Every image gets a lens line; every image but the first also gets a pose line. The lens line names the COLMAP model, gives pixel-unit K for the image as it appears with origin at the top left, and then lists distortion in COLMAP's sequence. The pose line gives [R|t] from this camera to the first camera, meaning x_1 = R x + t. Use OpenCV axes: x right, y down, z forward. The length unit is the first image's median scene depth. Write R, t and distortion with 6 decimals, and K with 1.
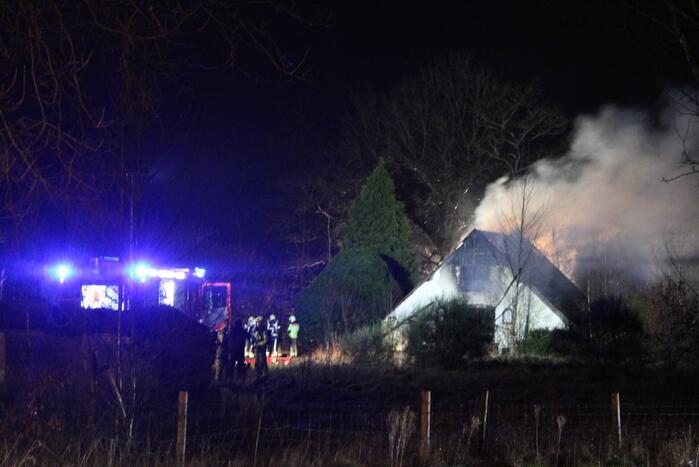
lens RADIAL K [[1840.1, 0, 349.5], [0, 1840.1, 233.5], [0, 0, 1]] dist [0.023436, 0.175189]
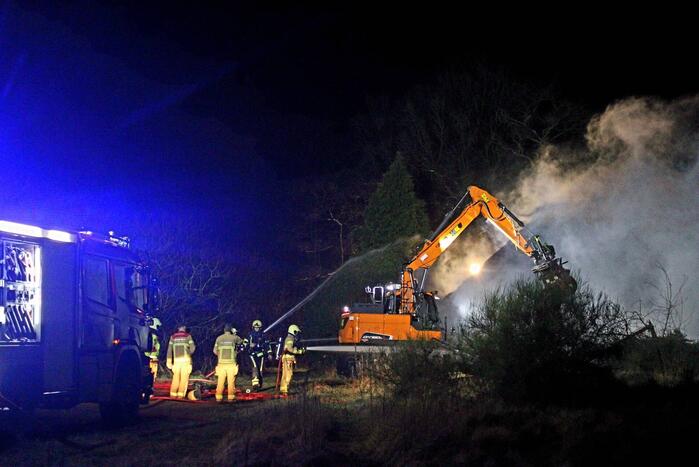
lens RADIAL K [[1430.6, 0, 349.5], [0, 1430.6, 233.5], [0, 0, 1]] dist [0.029708, 0.117412]
pose [[0.999761, -0.021850, -0.000719, -0.006801], [0.021815, 0.999218, -0.032970, 0.020432], [0.001438, 0.032947, 0.999456, 0.274064]]
